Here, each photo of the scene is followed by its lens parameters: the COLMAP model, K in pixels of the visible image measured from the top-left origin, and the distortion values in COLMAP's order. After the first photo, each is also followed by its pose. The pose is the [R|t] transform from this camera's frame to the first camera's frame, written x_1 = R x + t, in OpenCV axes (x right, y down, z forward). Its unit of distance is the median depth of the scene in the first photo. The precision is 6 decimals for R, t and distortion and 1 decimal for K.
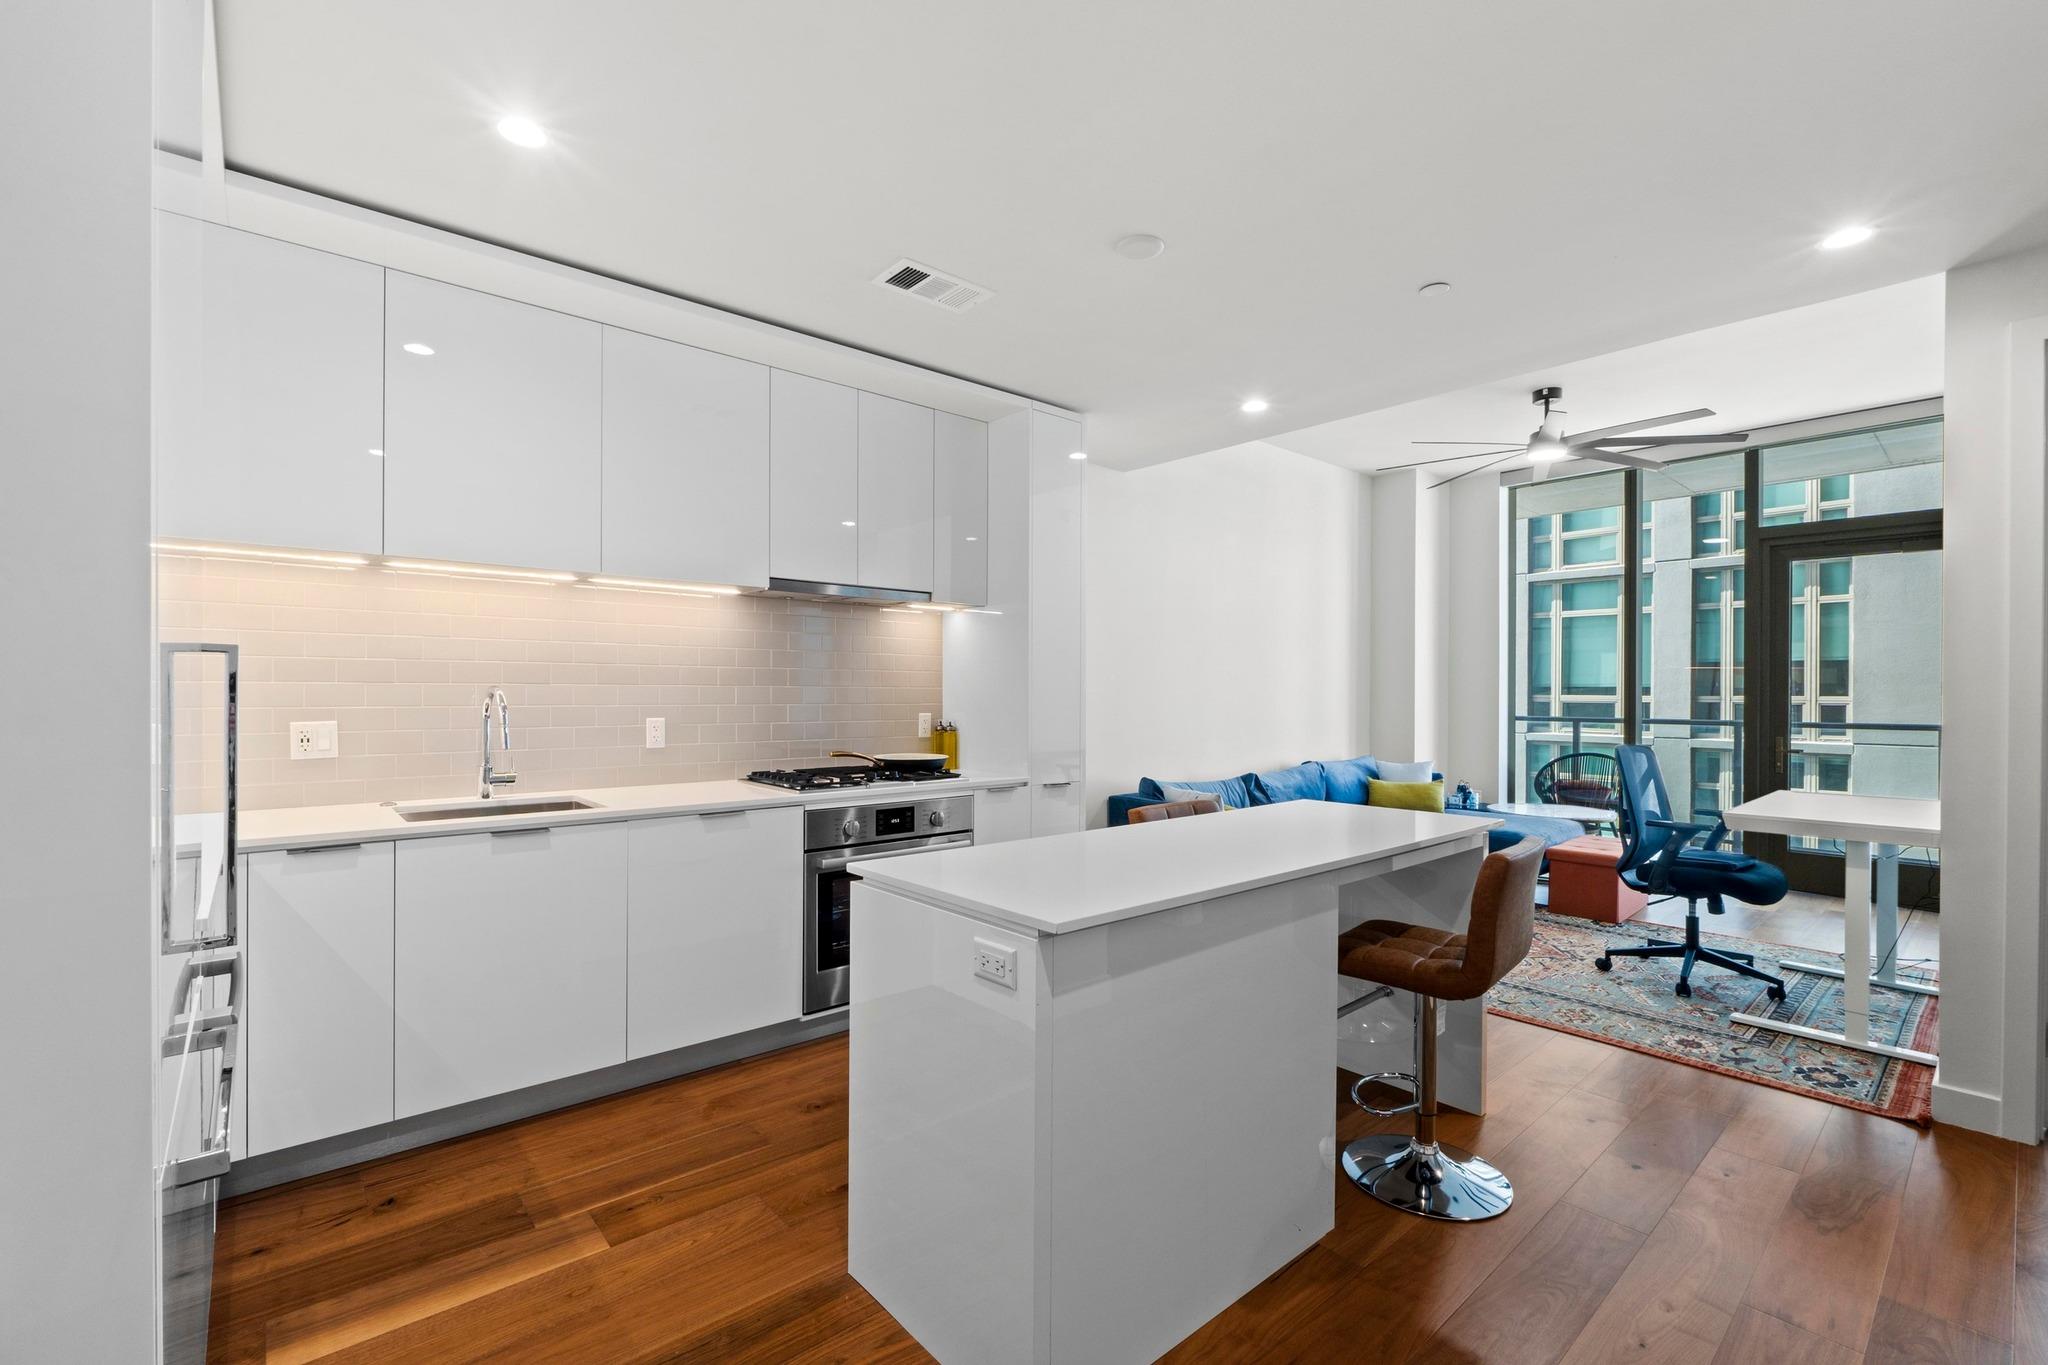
lens RADIAL K [[877.7, 0, 1013.4], [0, 877.7, 689.0], [0, 0, 1]] dist [-0.007062, -0.000082]
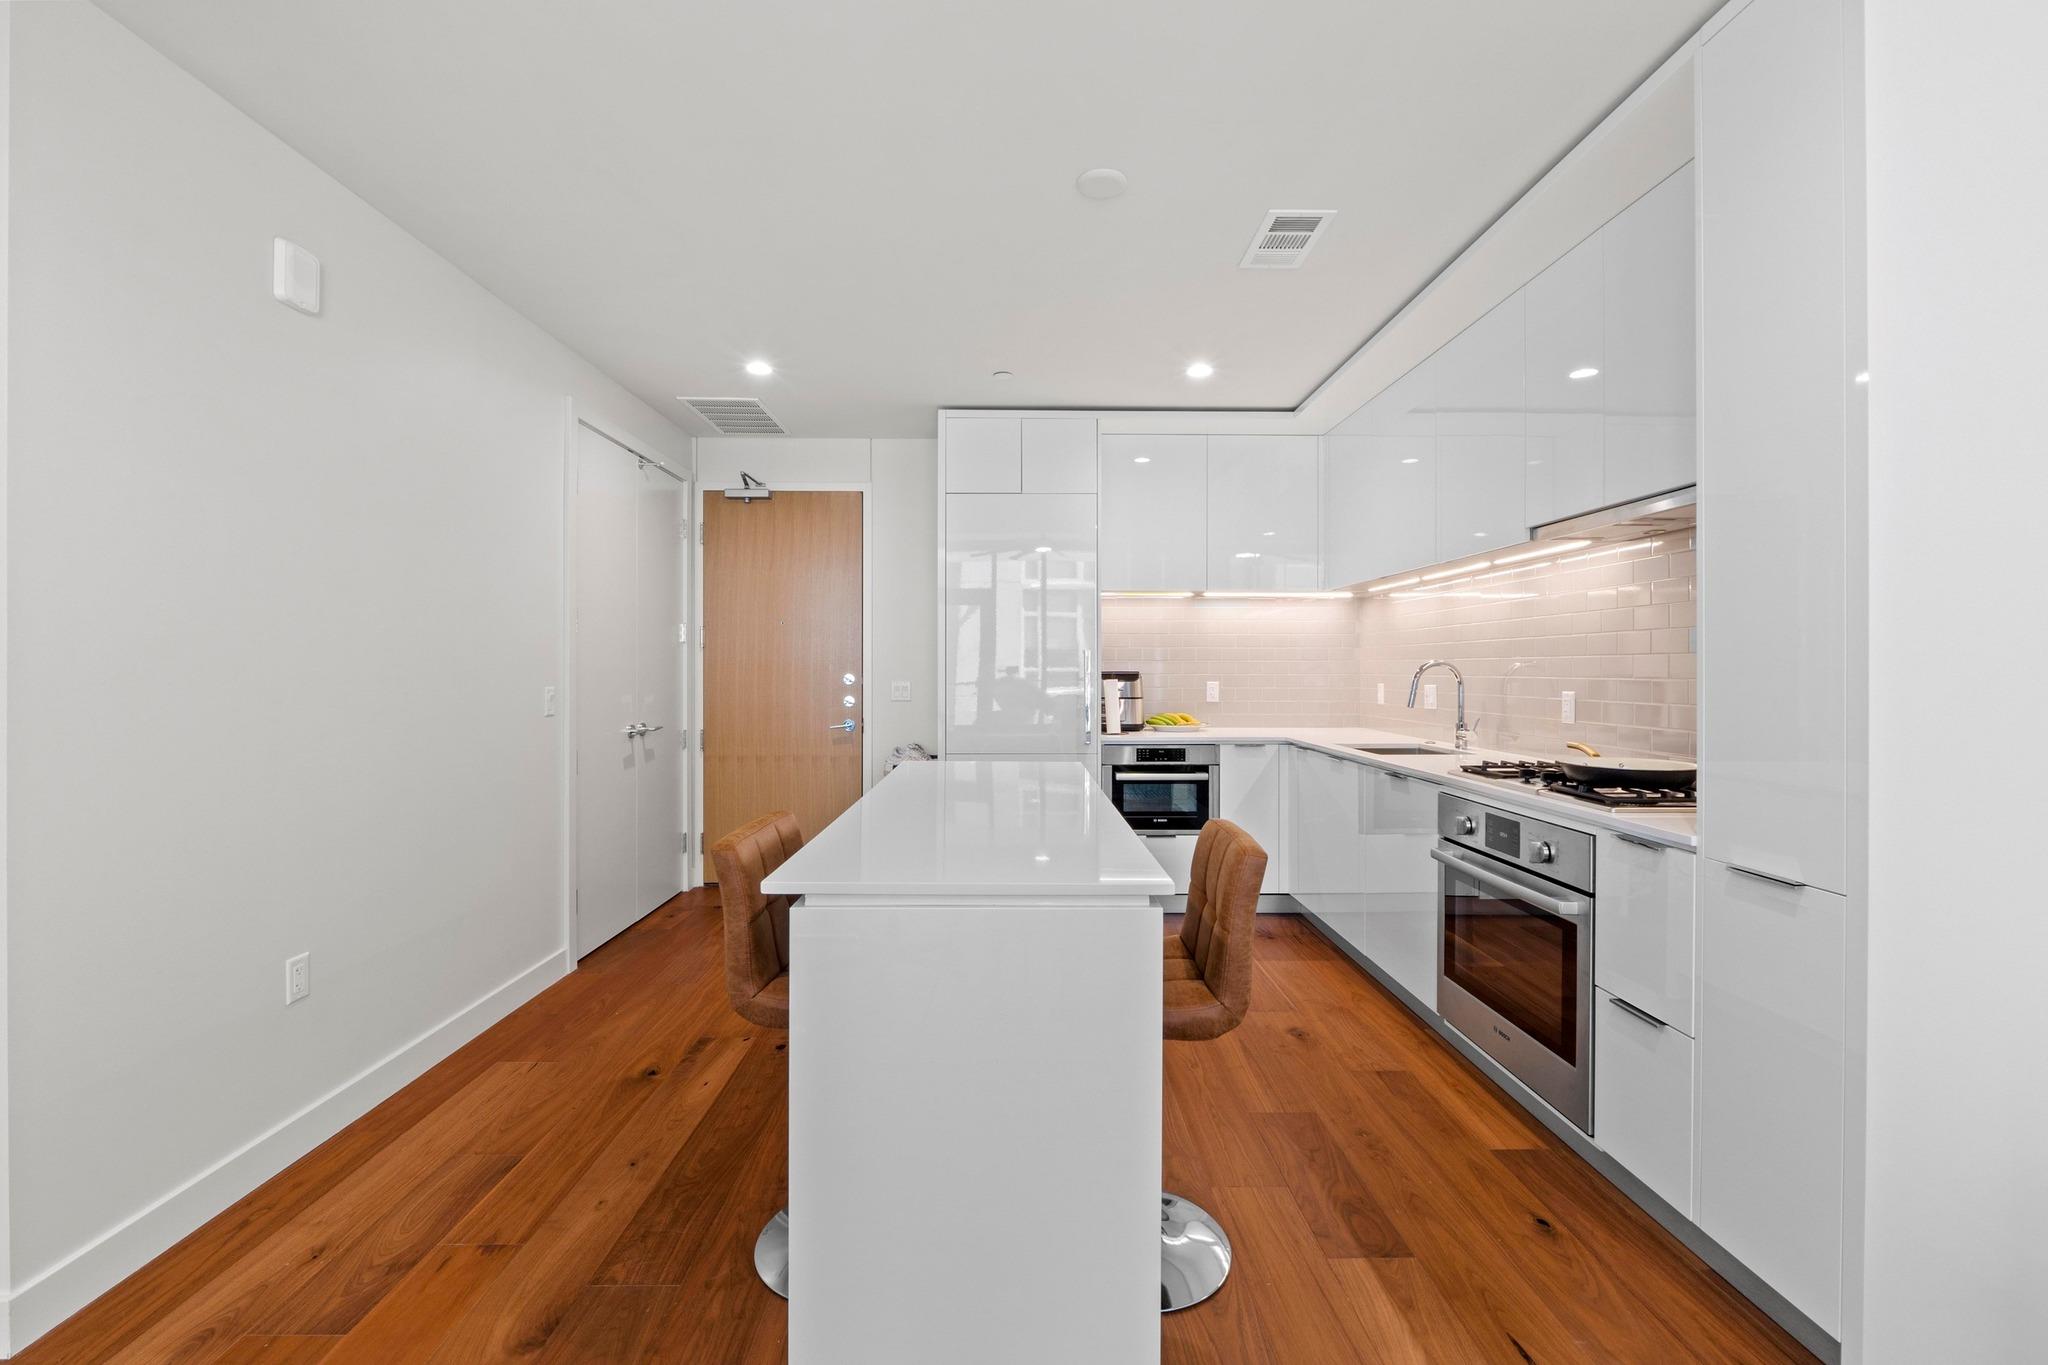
lens RADIAL K [[862.9, 0, 1021.5], [0, 862.9, 674.2], [0, 0, 1]] dist [-0.004732, -0.000212]
pose [[-0.642937, -0.002288, -0.765916, 0.658747], [-0.002124, 0.999997, -0.001204, 0.016559], [0.765916, 0.000853, -0.642940, 1.119606]]
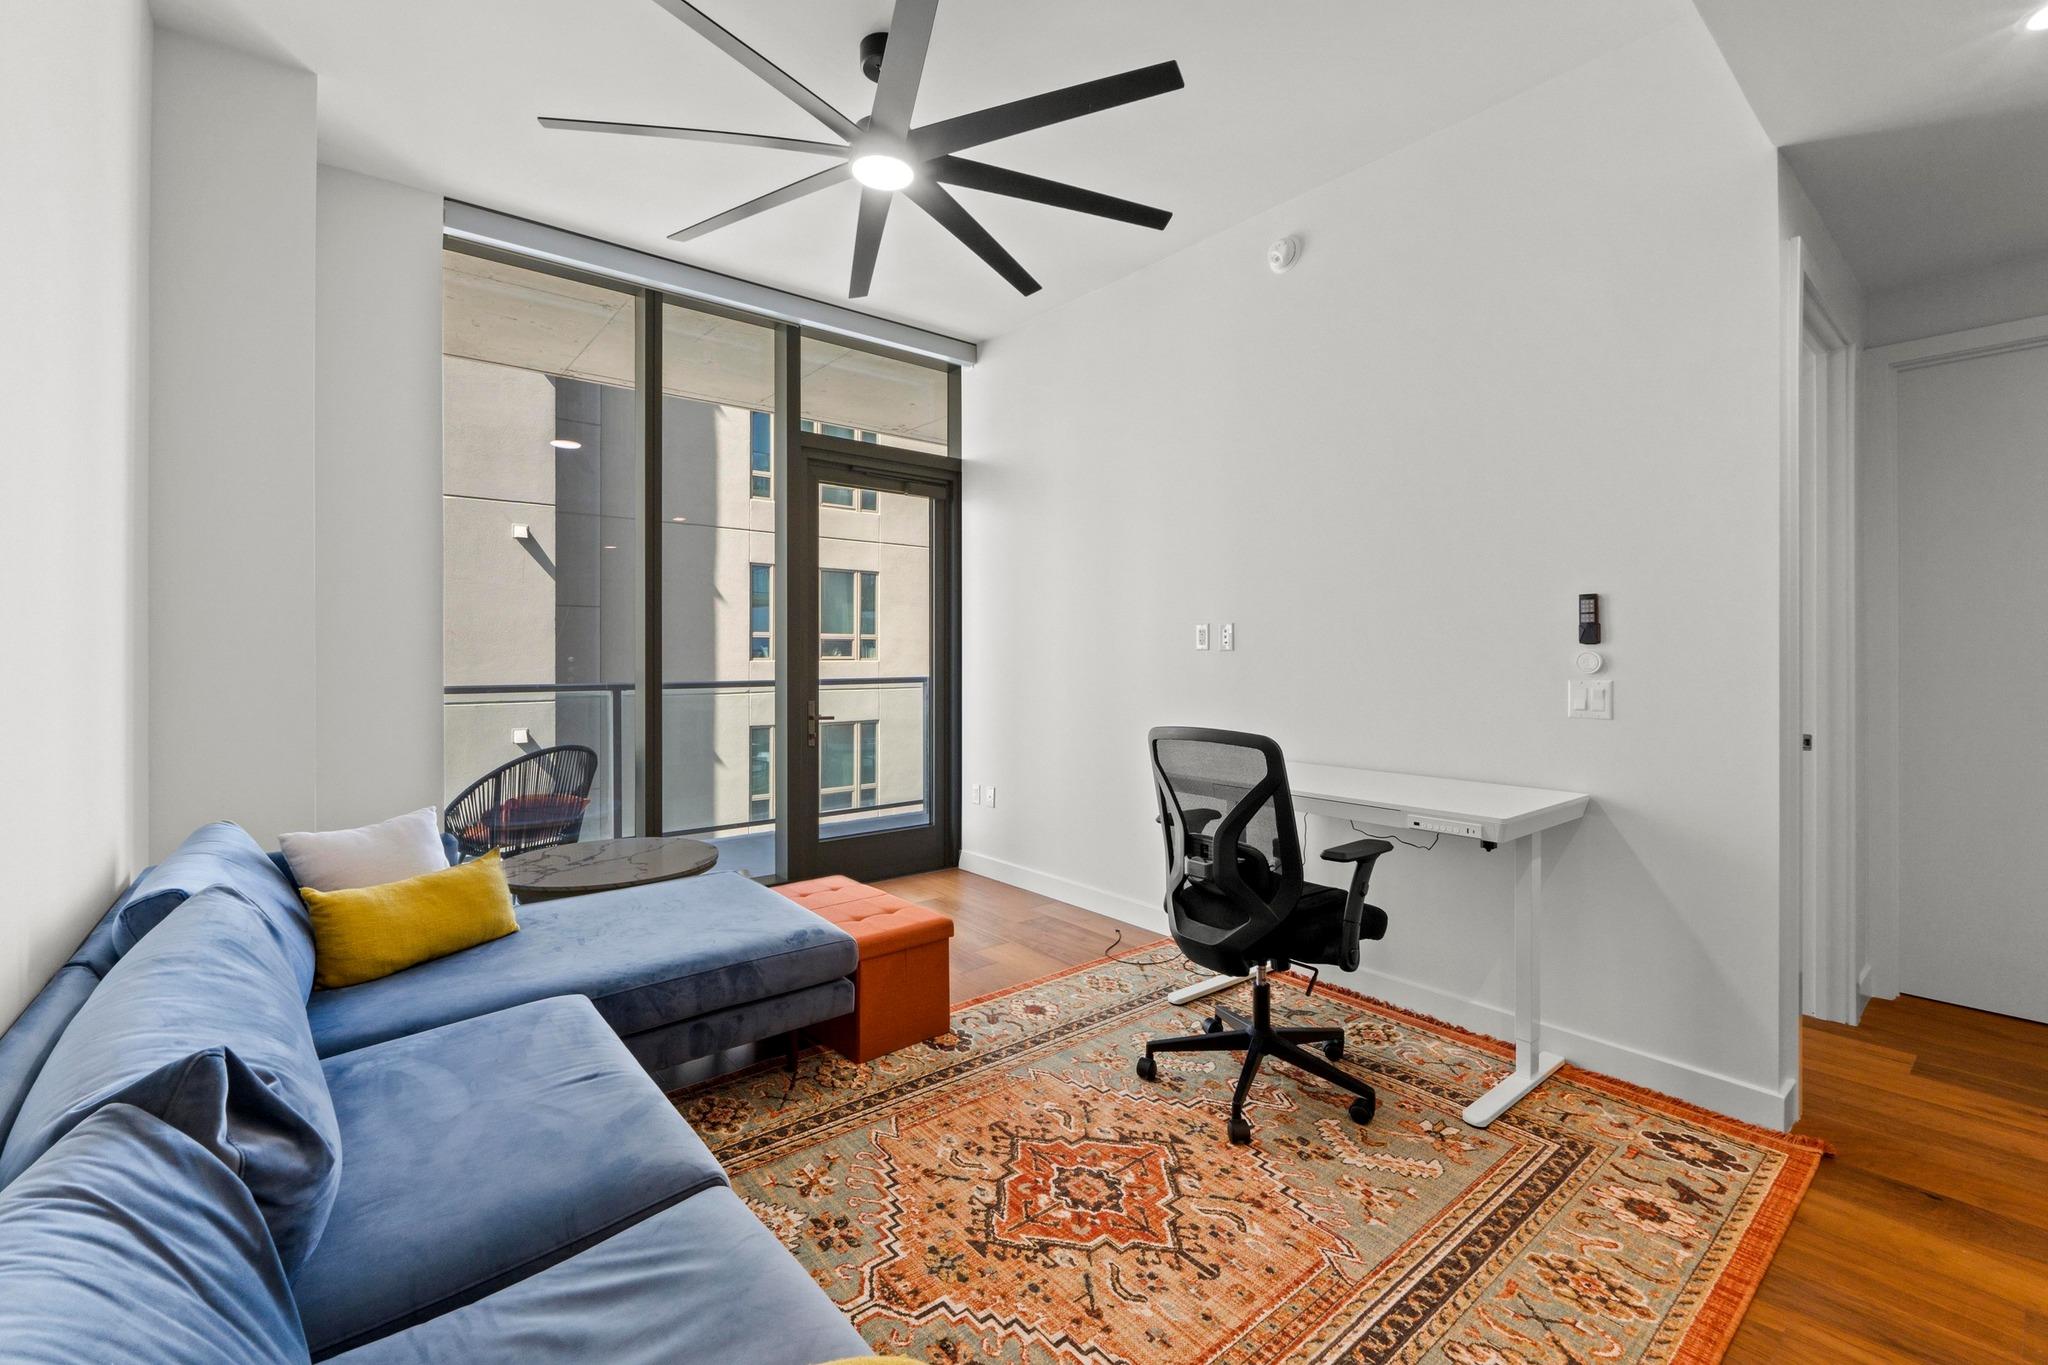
lens RADIAL K [[869.8, 0, 1023.1], [0, 869.8, 653.8], [0, 0, 1]] dist [-0.004853, -0.000364]
pose [[0.023448, -0.001207, 0.999724, 0.149205], [-0.002644, 0.999996, 0.001270, 0.017040], [-0.999722, -0.002673, 0.023445, 1.316518]]
